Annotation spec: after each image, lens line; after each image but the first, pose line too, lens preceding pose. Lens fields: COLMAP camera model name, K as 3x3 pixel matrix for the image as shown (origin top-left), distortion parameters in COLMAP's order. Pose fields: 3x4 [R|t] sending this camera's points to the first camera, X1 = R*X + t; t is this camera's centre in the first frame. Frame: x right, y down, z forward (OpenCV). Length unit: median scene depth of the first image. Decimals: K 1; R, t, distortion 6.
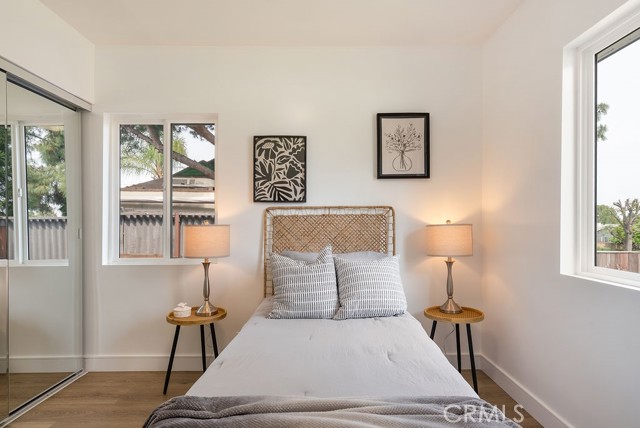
lens RADIAL K [[355.5, 0, 320.9], [0, 355.5, 219.2], [0, 0, 1]] dist [0.005691, 0.002057]
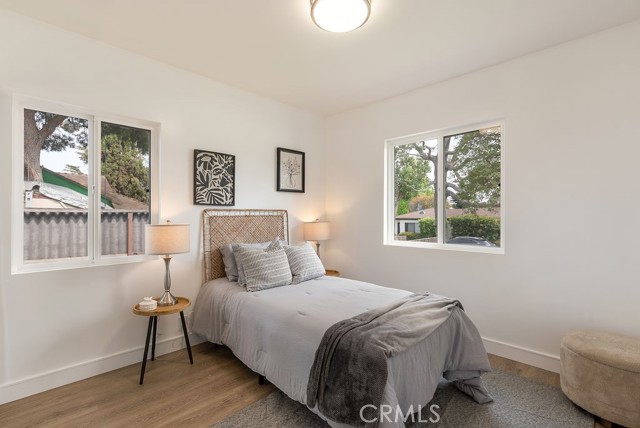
lens RADIAL K [[295.0, 0, 314.2], [0, 295.0, 214.4], [0, 0, 1]] dist [-0.003298, 0.003066]
pose [[0.719702, 0.006210, 0.694255, -0.585947], [-0.005982, 0.999978, -0.002743, -0.014917], [-0.694257, -0.002179, 0.719724, 0.007924]]
